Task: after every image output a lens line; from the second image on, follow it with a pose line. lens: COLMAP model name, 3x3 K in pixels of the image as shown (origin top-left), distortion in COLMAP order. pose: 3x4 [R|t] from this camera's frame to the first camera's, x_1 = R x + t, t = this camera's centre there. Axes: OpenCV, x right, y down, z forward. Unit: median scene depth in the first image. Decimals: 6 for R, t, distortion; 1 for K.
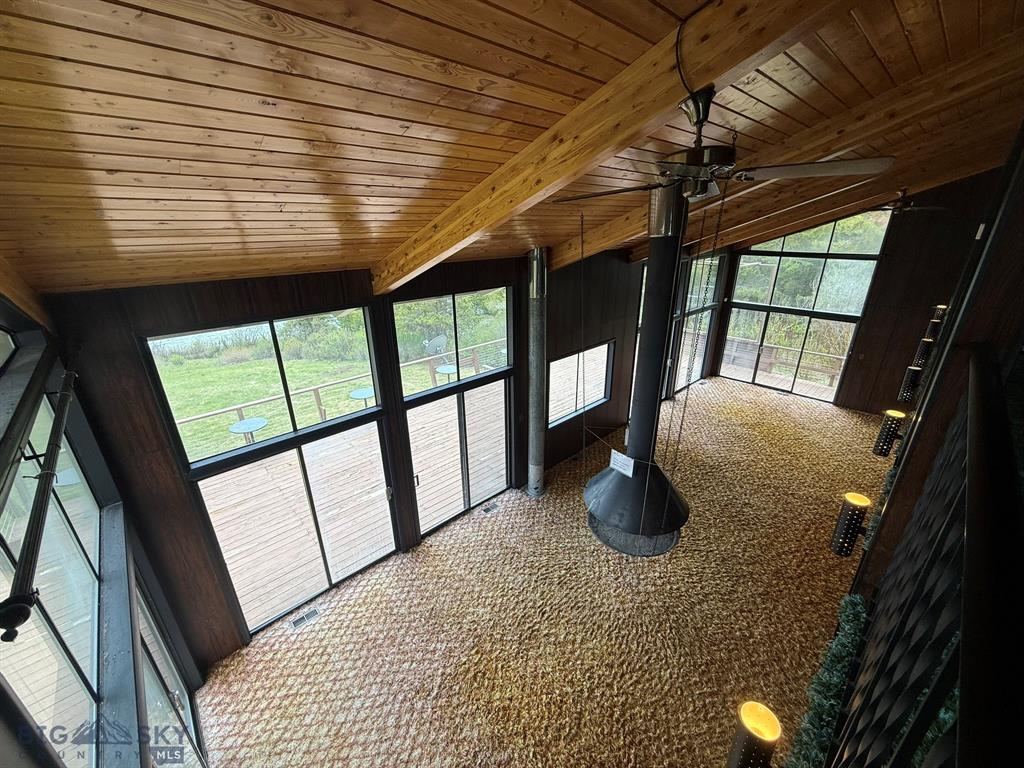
lens RADIAL K [[409.1, 0, 509.2], [0, 409.1, 385.2], [0, 0, 1]] dist [0.003213, 0.000670]
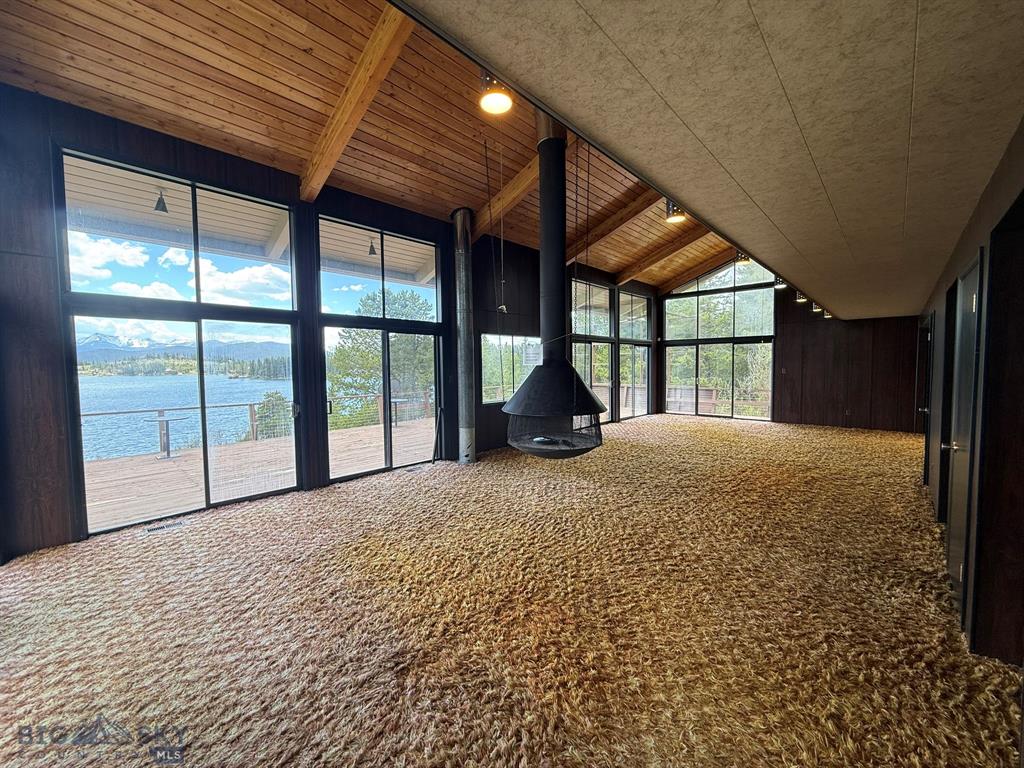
lens RADIAL K [[409.1, 0, 507.8], [0, 409.1, 378.8], [0, 0, 1]] dist [0.003213, 0.000670]
pose [[0.998331, -0.002395, 0.057705, 0.129566], [0.021124, 0.945056, -0.326225, 0.481589], [-0.053753, 0.326899, 0.943529, 0.061558]]
